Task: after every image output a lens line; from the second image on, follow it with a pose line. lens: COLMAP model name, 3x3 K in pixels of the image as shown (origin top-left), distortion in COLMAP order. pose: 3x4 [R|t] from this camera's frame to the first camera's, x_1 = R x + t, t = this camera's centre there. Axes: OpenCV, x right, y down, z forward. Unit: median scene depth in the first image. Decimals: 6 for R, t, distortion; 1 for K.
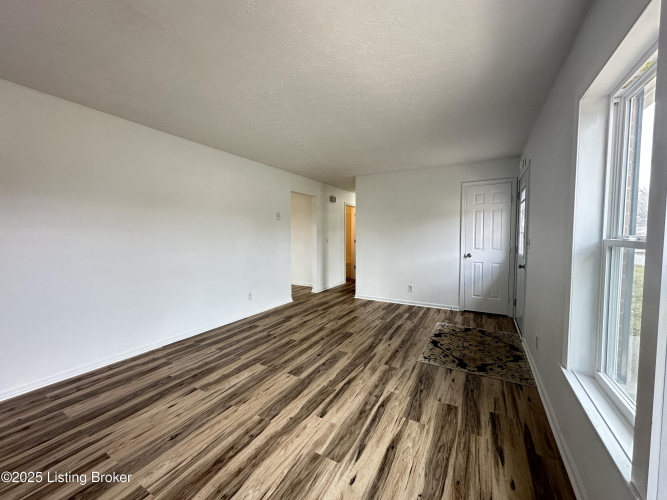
lens RADIAL K [[263.2, 0, 333.5], [0, 263.2, 250.0], [0, 0, 1]] dist [0.002087, 0.000071]
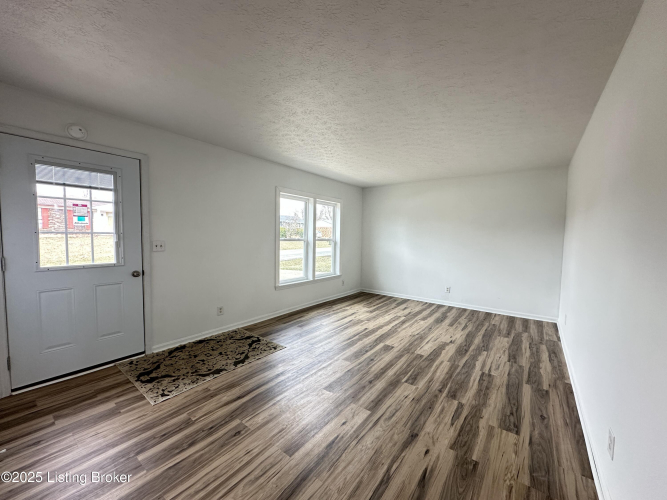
lens RADIAL K [[263.2, 0, 333.5], [0, 263.2, 250.0], [0, 0, 1]] dist [0.002087, 0.000071]
pose [[-0.990457, -0.024648, 0.135602, -0.034917], [-0.009581, 0.993812, 0.110659, -0.130454], [-0.137491, 0.108304, -0.984564, 1.972390]]
